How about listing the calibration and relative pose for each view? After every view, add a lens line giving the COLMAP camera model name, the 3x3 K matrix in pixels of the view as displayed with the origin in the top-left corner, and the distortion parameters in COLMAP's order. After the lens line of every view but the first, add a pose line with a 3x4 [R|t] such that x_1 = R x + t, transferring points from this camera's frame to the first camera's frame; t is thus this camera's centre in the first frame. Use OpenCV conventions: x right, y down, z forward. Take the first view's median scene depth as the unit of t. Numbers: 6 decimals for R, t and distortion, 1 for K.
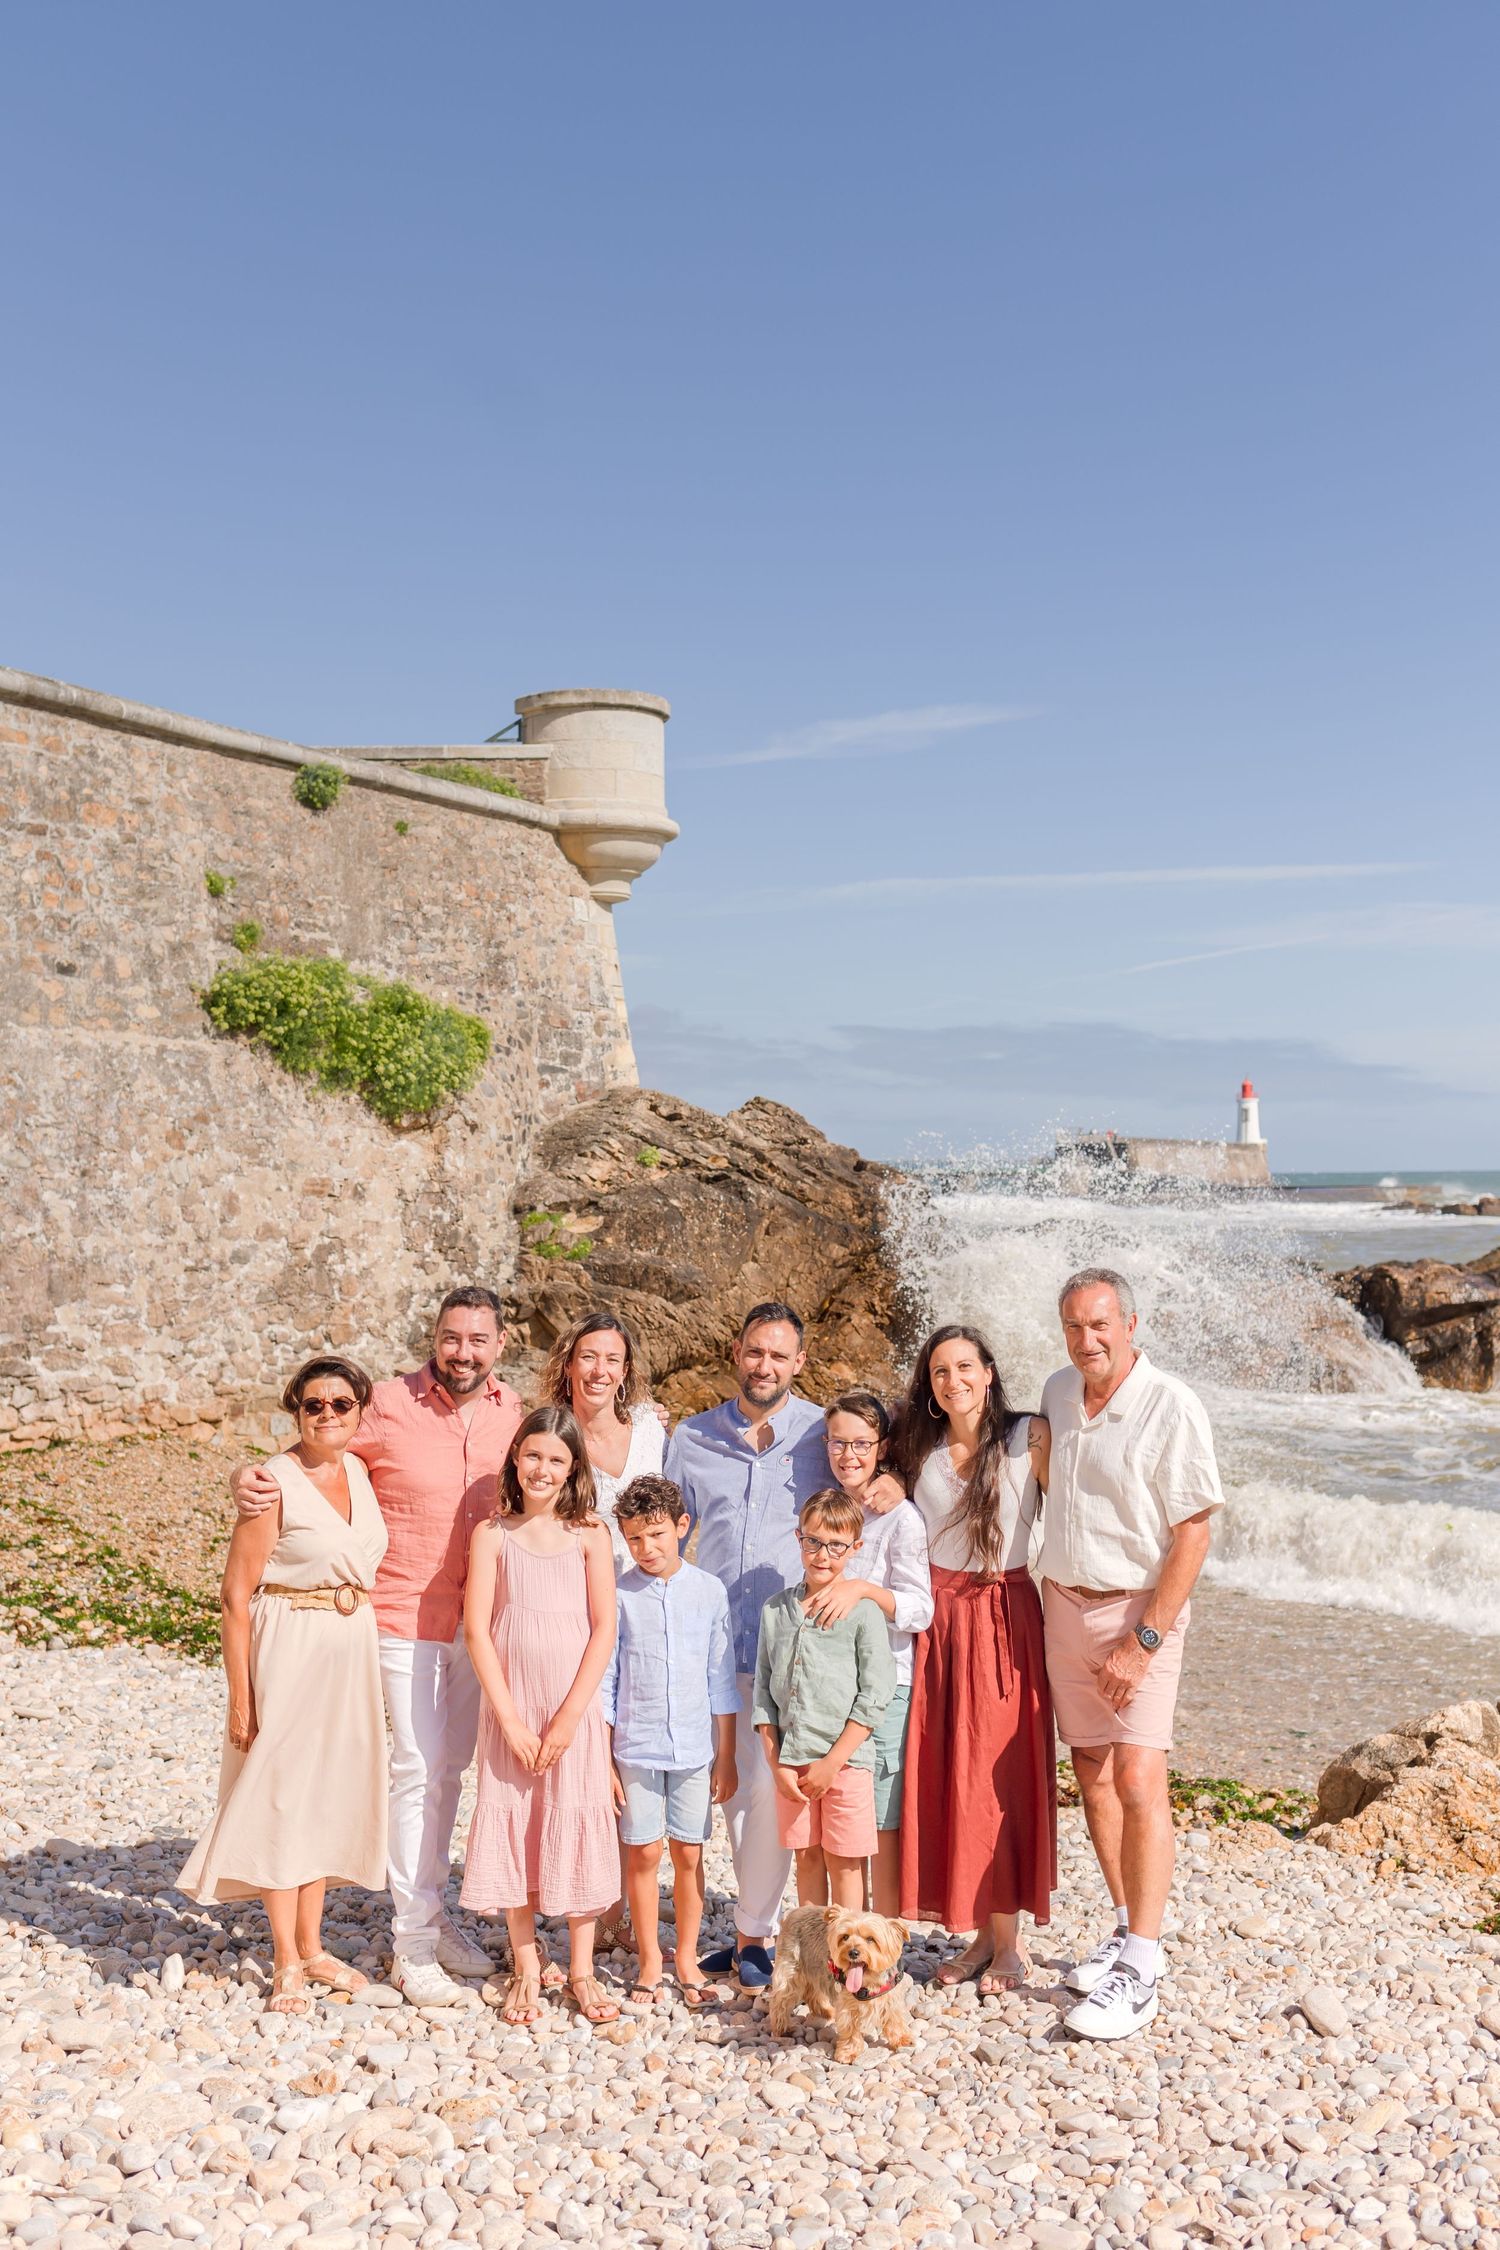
lens RADIAL K [[2448.5, 0, 759.3], [0, 2448.5, 1131.7], [0, 0, 1]] dist [0.024394, -0.047610]
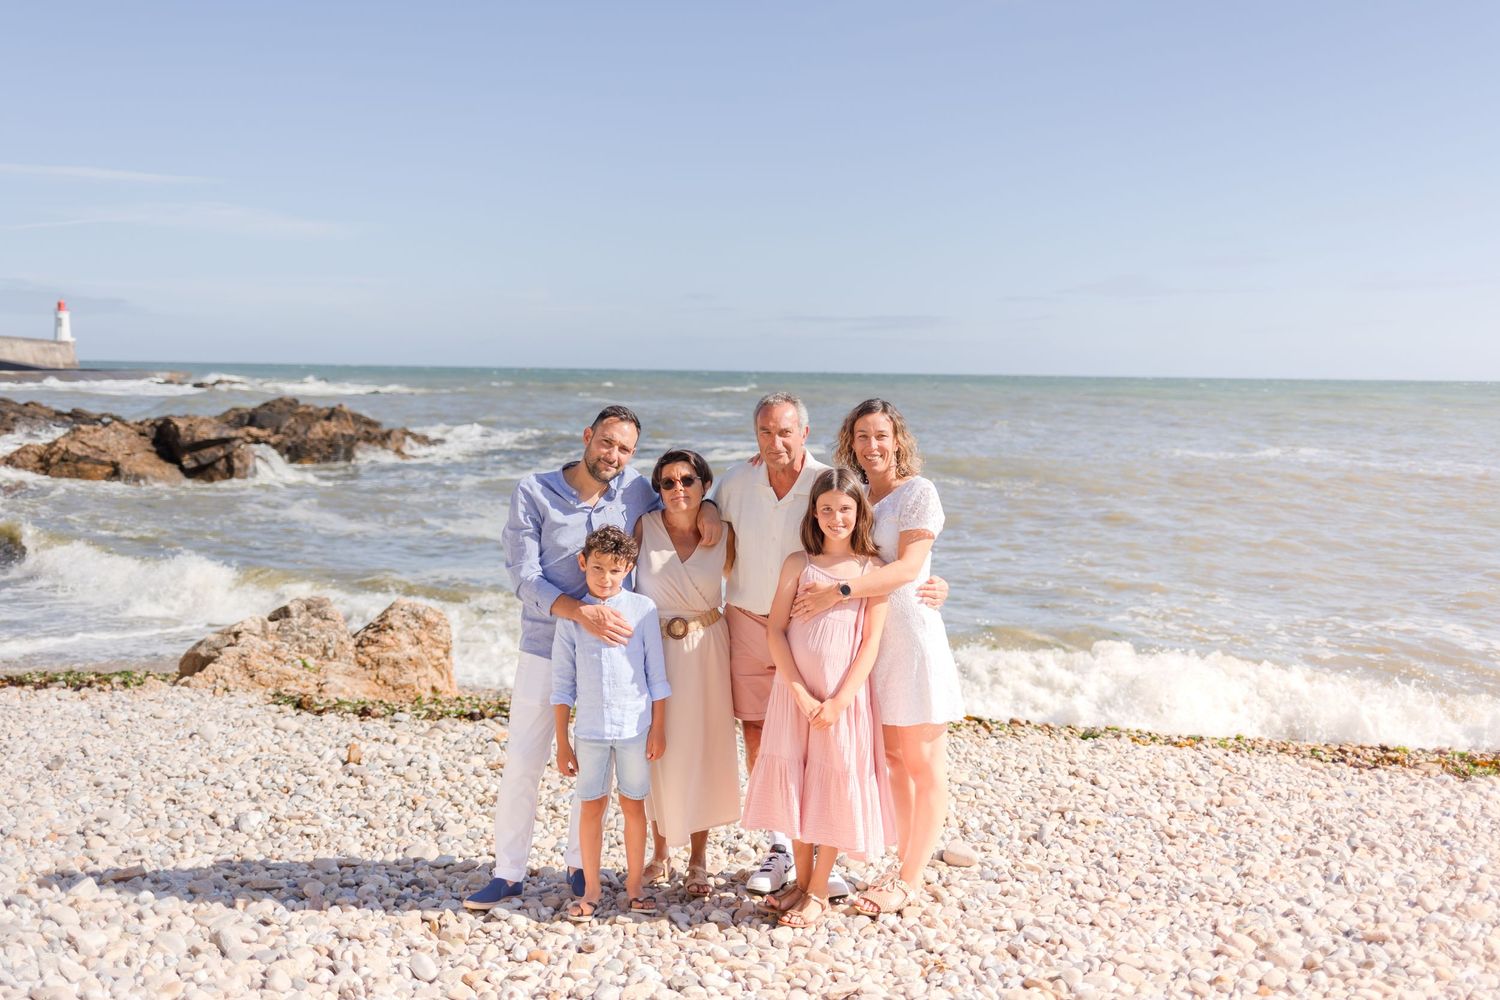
lens RADIAL K [[1452.8, 0, 750.0], [0, 1452.8, 500.0], [0, 0, 1]] dist [0.004843, -0.005946]
pose [[0.802593, -0.025845, 0.595967, -0.039733], [-0.039106, 0.994632, 0.095798, -0.001449], [-0.595243, -0.100192, 0.797275, -0.086127]]
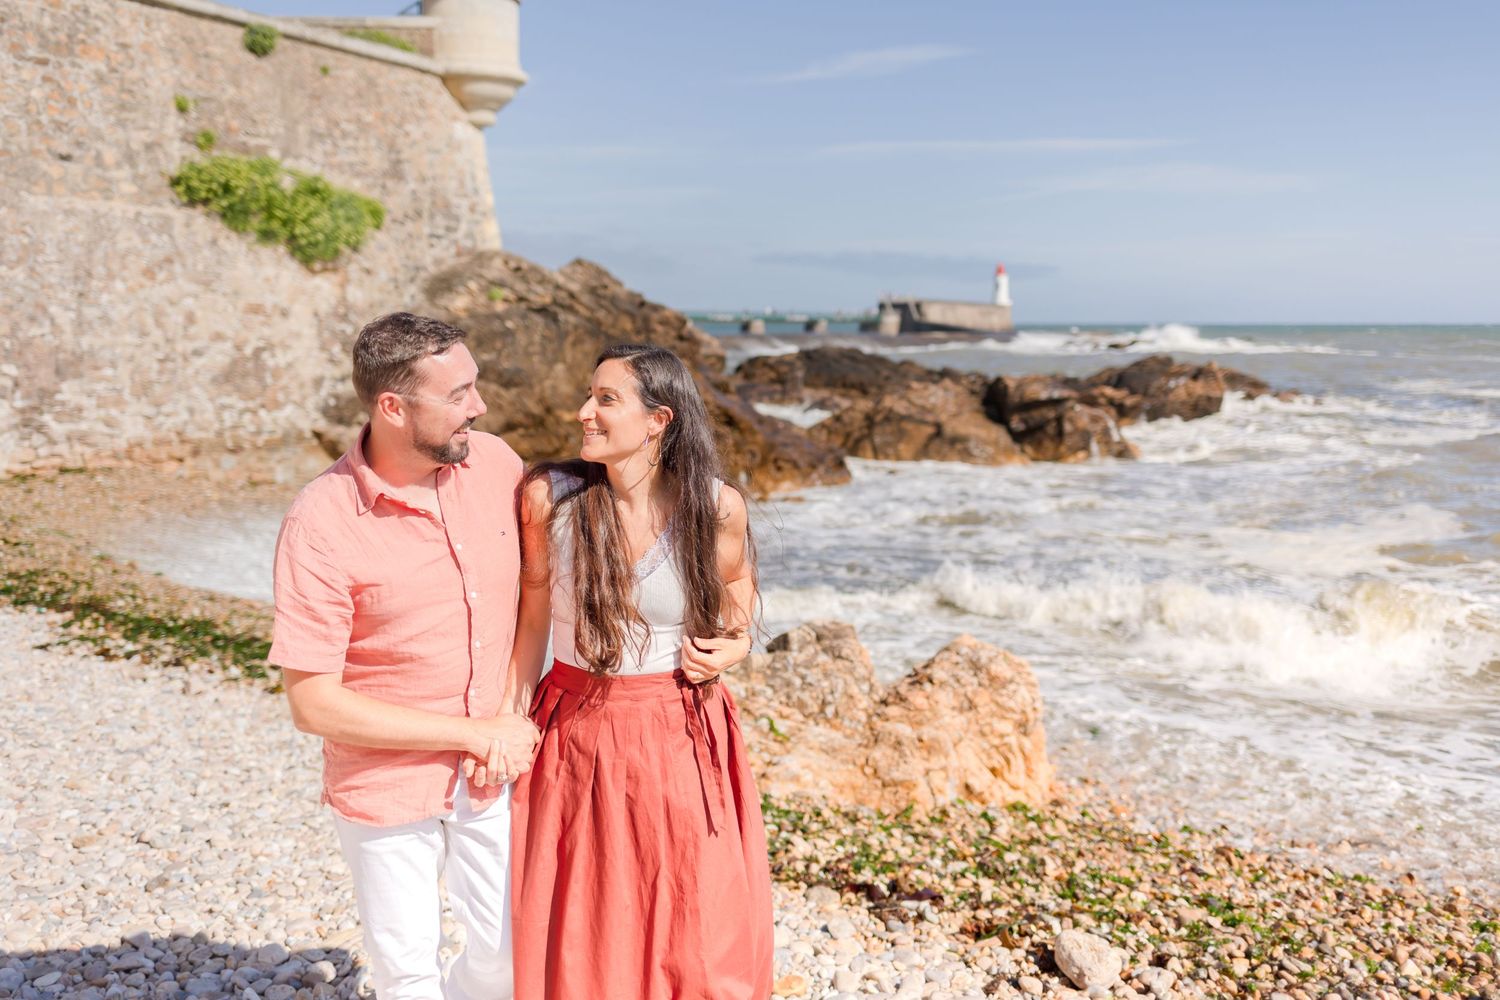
lens RADIAL K [[1514.2, 0, 740.5], [0, 1514.2, 495.1], [0, 0, 1]] dist [0.016214, -0.020205]
pose [[0.999605, 0.013249, 0.024766, 0.095436], [-0.016407, 0.991110, 0.132027, 0.007830], [-0.022797, -0.132381, 0.990937, 0.037866]]
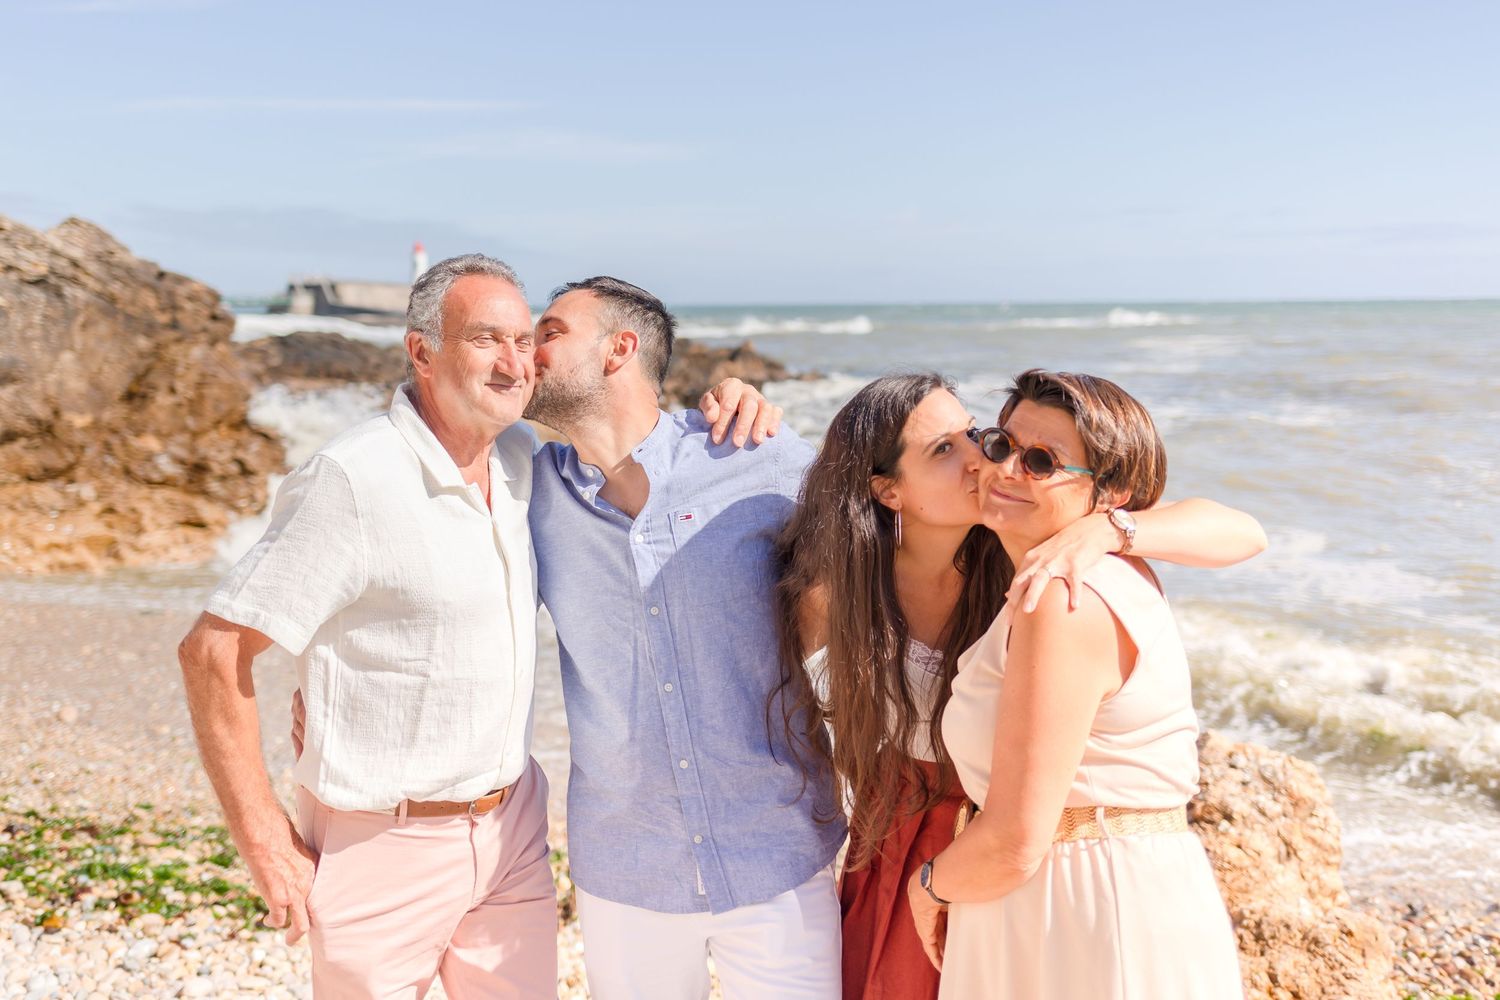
lens RADIAL K [[1672.0, 0, 607.6], [0, 1672.0, 373.3], [0, 0, 1]] dist [0.009286, -0.009622]
pose [[0.951634, -0.004717, 0.307199, -0.004191], [-0.012692, 0.998425, 0.054647, 0.017453], [-0.306973, -0.055902, 0.950075, 0.163504]]
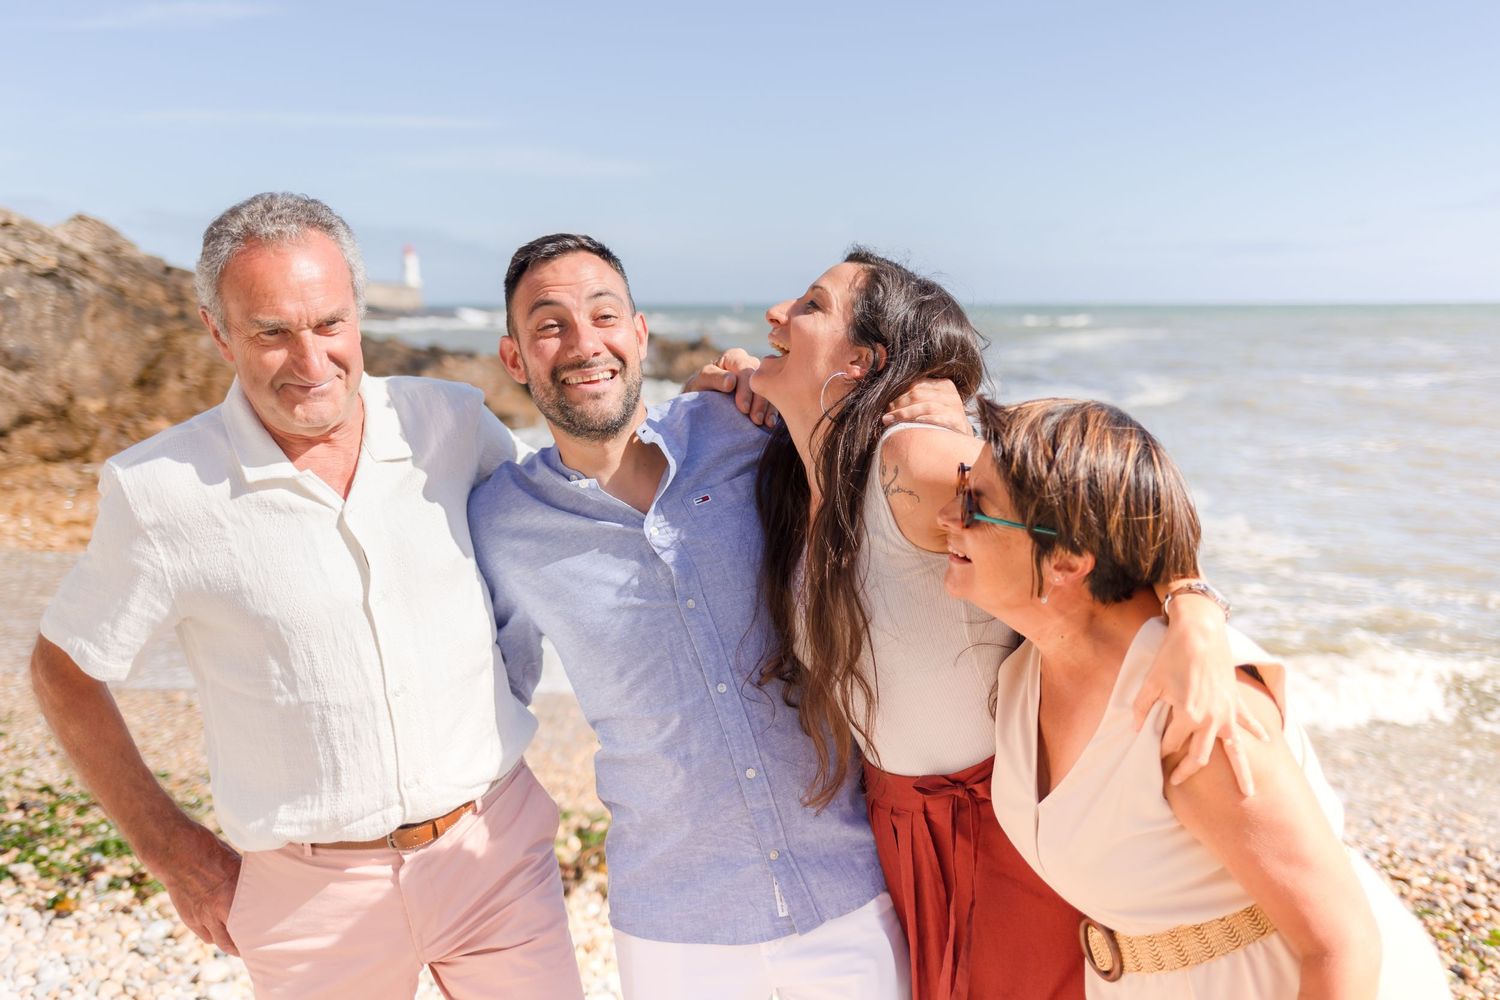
lens RADIAL K [[1440.5, 0, 750.0], [0, 1440.5, 500.0], [0, 0, 1]] dist [0.002538, -0.017349]
pose [[0.909092, -0.041482, 0.414524, -0.000519], [-0.021486, 0.989037, 0.146094, 0.019950], [-0.416040, -0.141719, 0.898235, 0.191008]]
